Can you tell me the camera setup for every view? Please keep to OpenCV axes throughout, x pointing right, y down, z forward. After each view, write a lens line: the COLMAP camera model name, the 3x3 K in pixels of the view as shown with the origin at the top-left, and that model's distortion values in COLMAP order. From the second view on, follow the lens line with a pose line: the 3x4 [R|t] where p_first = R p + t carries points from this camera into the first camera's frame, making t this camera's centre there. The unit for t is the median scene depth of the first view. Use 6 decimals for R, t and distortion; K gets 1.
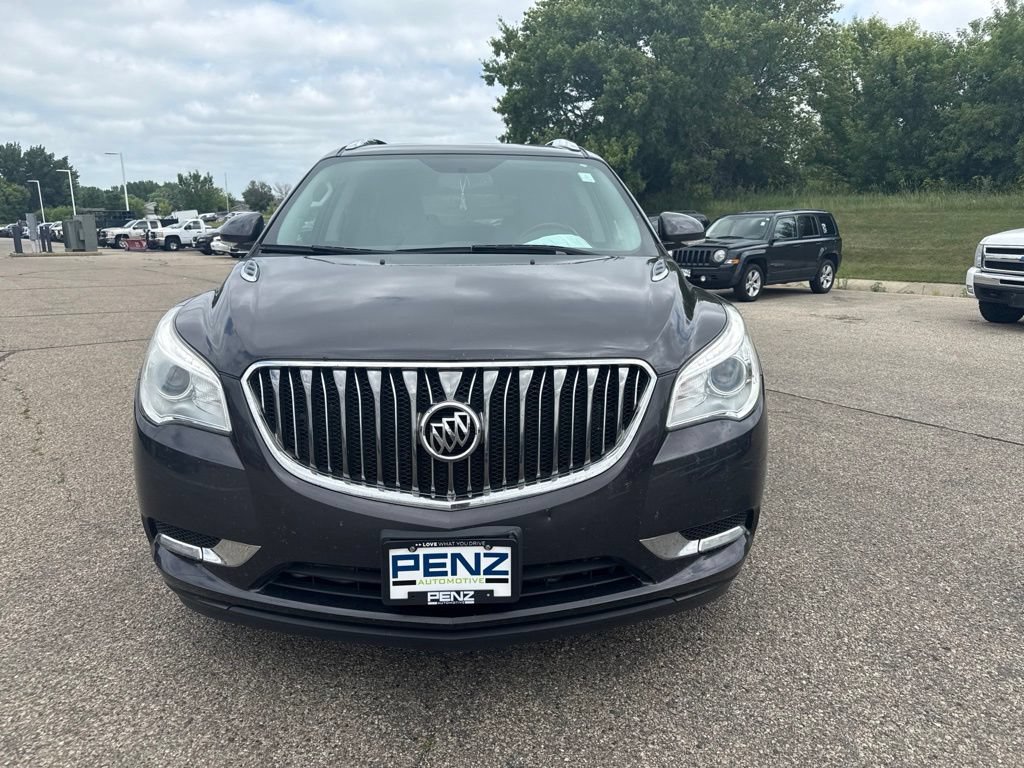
lens RADIAL K [[743.9, 0, 511.3], [0, 743.9, 385.1], [0, 0, 1]] dist [0.047890, -0.054214]
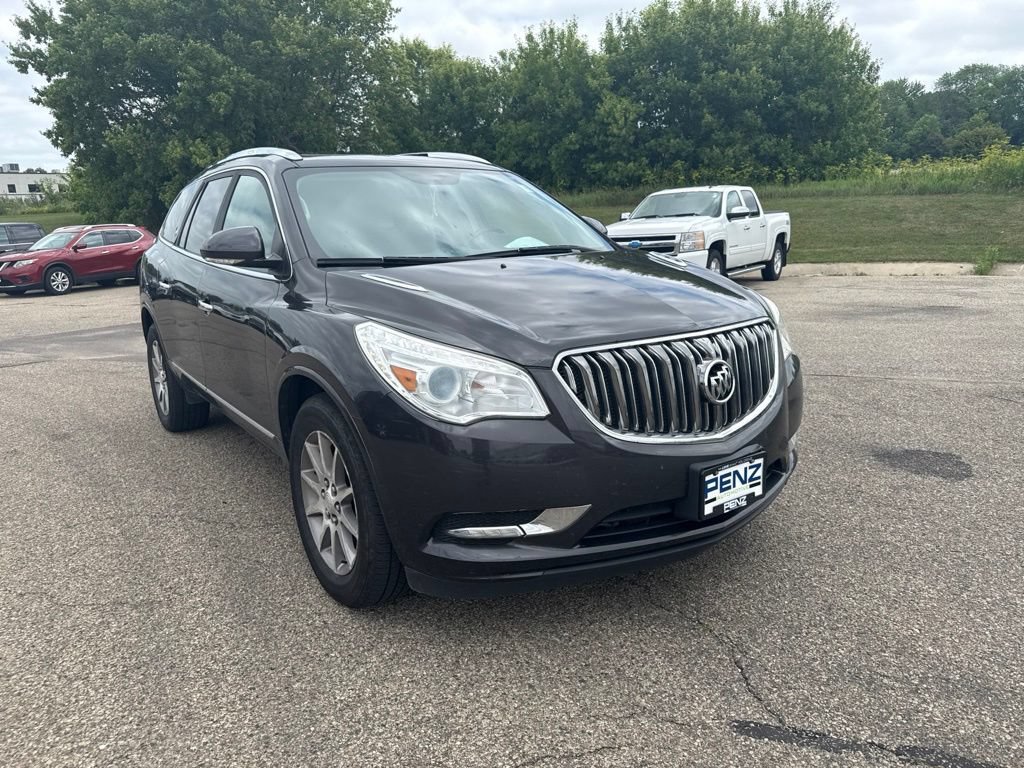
lens RADIAL K [[743.9, 0, 504.7], [0, 743.9, 389.6], [0, 0, 1]] dist [0.047890, -0.054214]
pose [[0.833058, -0.150195, 0.532406, -0.097625], [0.149010, 0.987788, 0.045503, -0.003659], [-0.532739, 0.041427, 0.845265, 0.006661]]
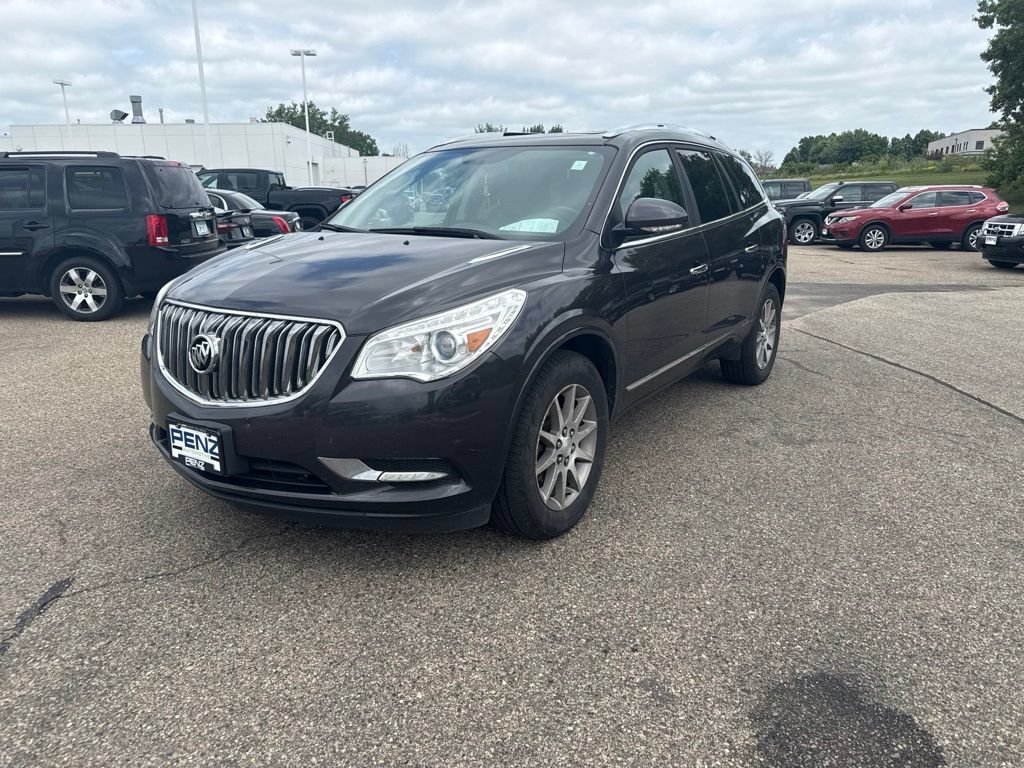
lens RADIAL K [[743.9, 0, 518.4], [0, 743.9, 399.6], [0, 0, 1]] dist [0.047890, -0.054214]
pose [[0.809294, 0.159941, -0.565210, 0.112860], [-0.126246, 0.987091, 0.098558, -0.006560], [0.573677, -0.008406, 0.819038, 0.011903]]
